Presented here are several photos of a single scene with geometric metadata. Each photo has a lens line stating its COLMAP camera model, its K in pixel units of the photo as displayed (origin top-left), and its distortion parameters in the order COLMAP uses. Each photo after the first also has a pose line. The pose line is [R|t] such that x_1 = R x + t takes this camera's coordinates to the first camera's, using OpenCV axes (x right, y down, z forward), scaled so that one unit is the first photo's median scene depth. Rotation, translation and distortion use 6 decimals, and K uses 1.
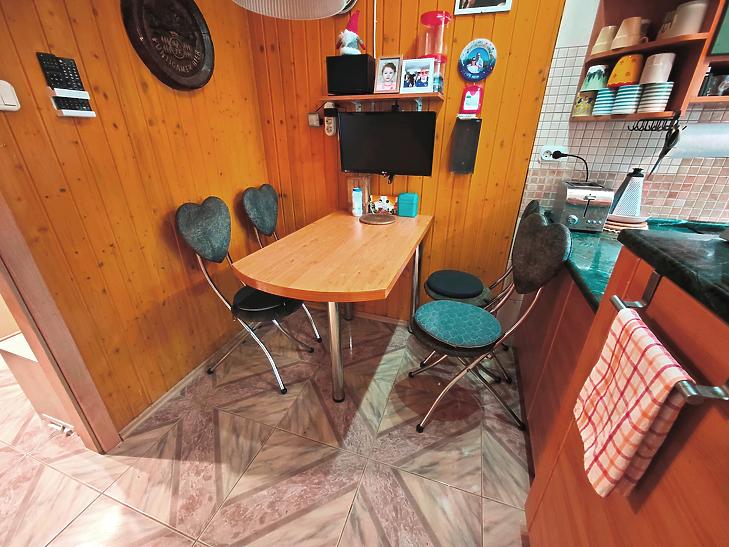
lens RADIAL K [[300.8, 0, 364.5], [0, 300.8, 273.5], [0, 0, 1]] dist [0.000952, 0.000032]
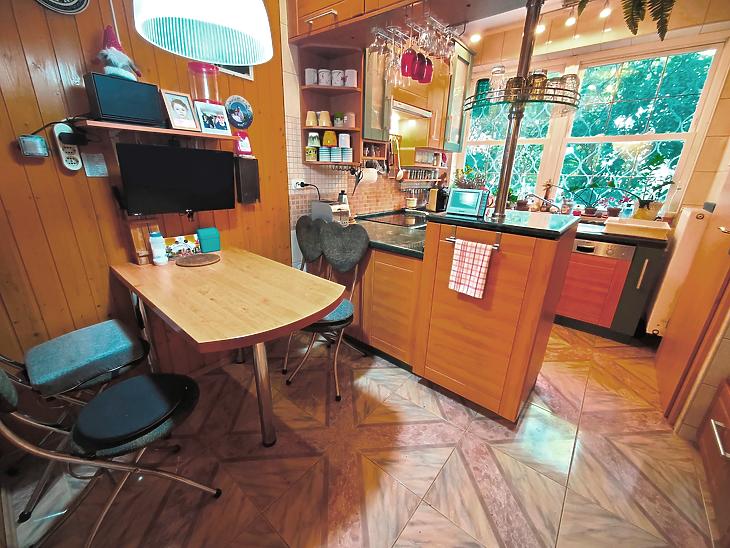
lens RADIAL K [[301.2, 0, 365.0], [0, 301.2, 274.0], [0, 0, 1]] dist [0.000952, 0.000032]
pose [[0.350670, -0.301852, 0.886519, -0.735426], [0.362937, 0.916455, 0.168482, -0.134775], [-0.863312, 0.262669, 0.430927, 0.215771]]
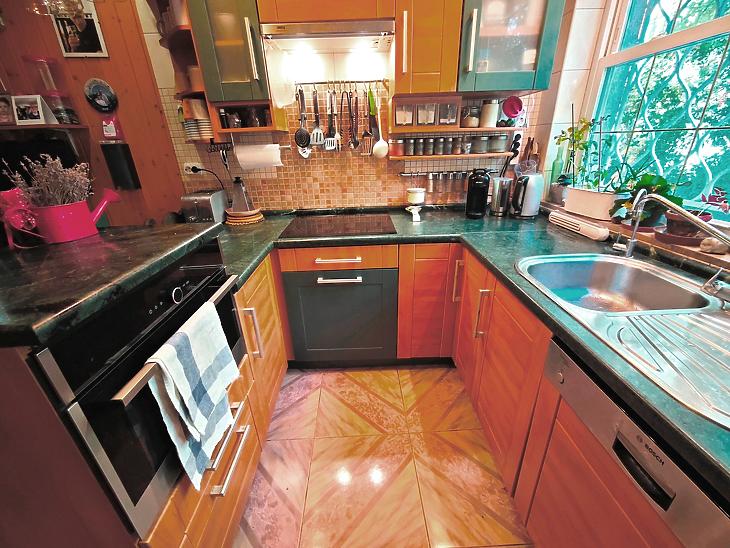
lens RADIAL K [[301.2, 0, 365.0], [0, 301.2, 274.0], [0, 0, 1]] dist [0.000952, 0.000032]
pose [[0.931702, -0.178412, 0.316387, 0.859707], [0.185457, 0.982620, 0.007968, 0.165518], [-0.312310, 0.051253, 0.948597, -0.418317]]
